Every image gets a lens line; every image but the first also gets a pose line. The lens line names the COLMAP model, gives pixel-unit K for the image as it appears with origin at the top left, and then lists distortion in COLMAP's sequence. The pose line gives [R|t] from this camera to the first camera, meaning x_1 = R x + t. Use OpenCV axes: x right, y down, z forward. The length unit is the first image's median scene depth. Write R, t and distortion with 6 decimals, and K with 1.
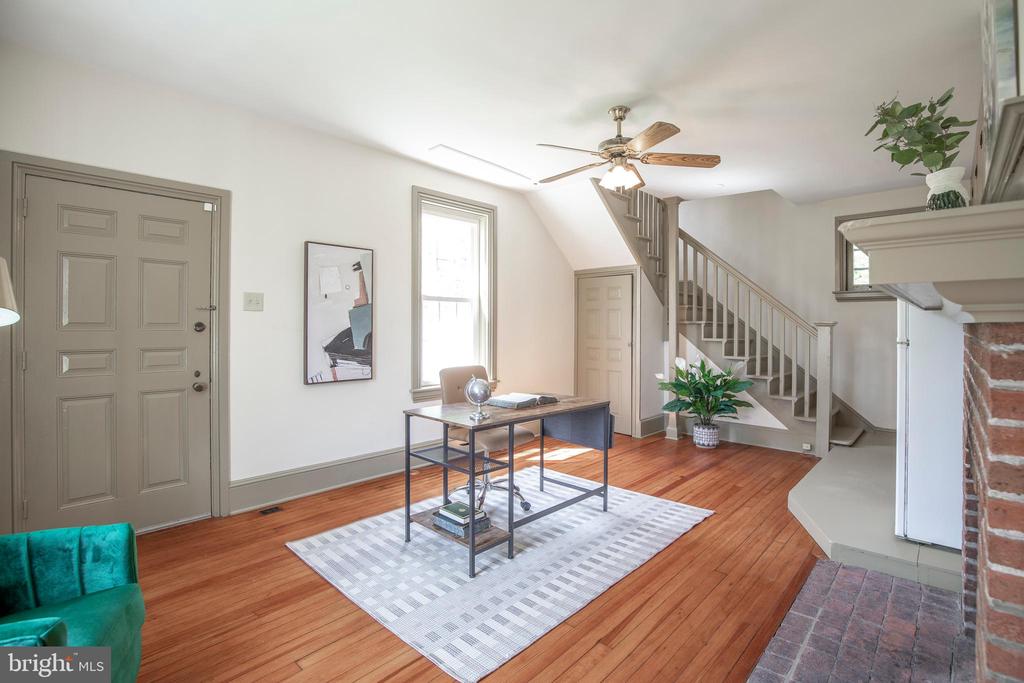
lens RADIAL K [[481.8, 0, 506.0], [0, 481.8, 335.1], [0, 0, 1]] dist [-0.040204, 0.007225]
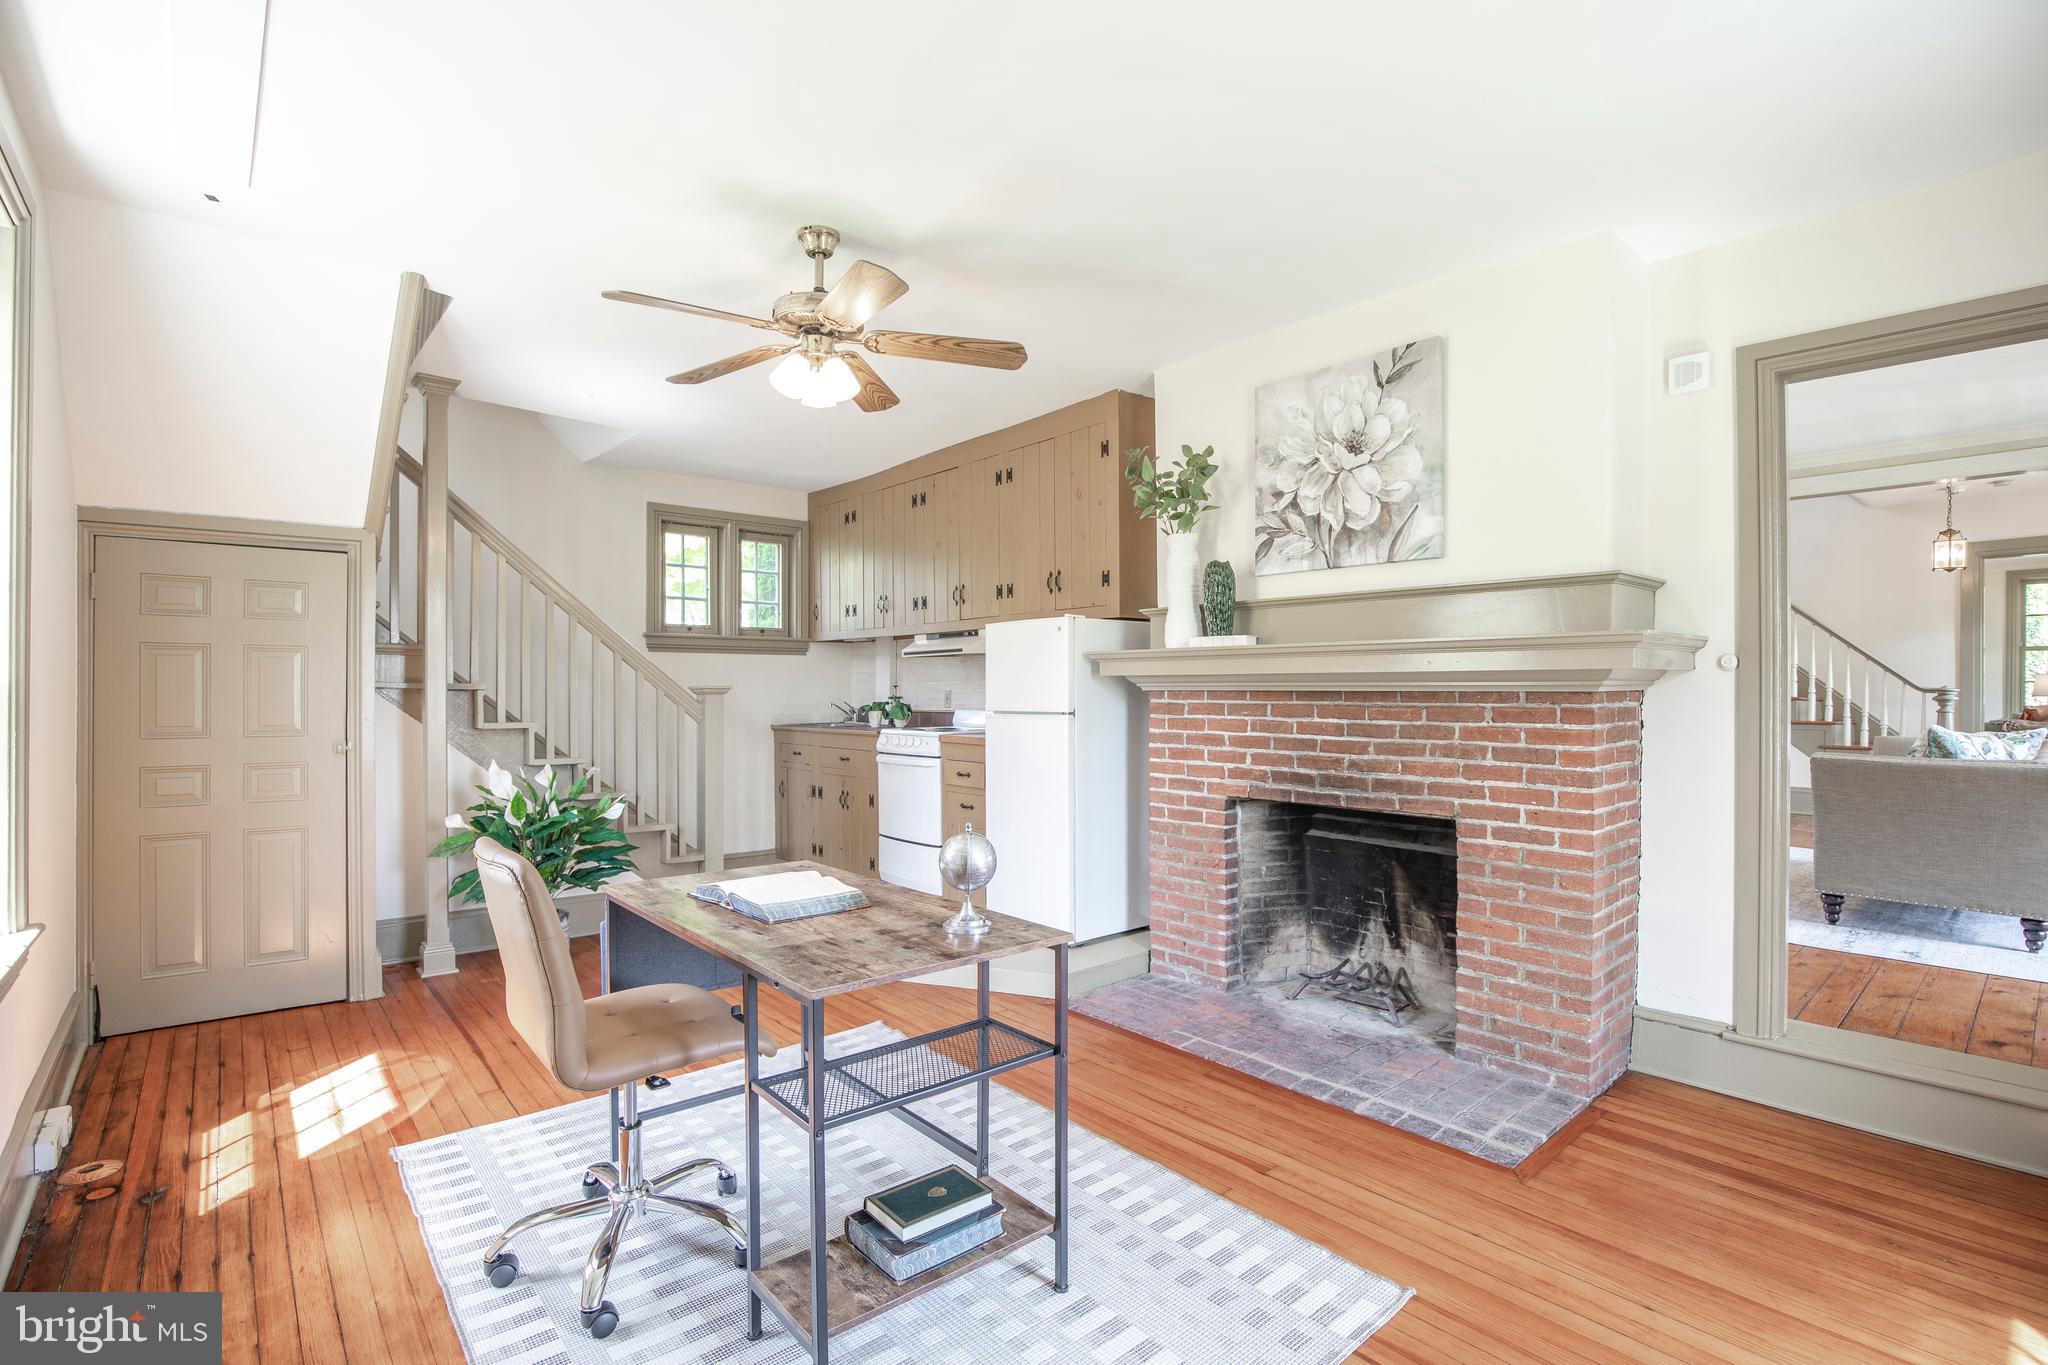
lens RADIAL K [[984.9, 0, 1026.8], [0, 984.9, 697.3], [0, 0, 1]] dist [-0.016541, 0.001815]
pose [[0.082313, -0.010132, 0.996555, -0.709293], [0.020361, 0.999757, 0.008483, -0.022867], [-0.996399, 0.019593, 0.082499, 0.715631]]
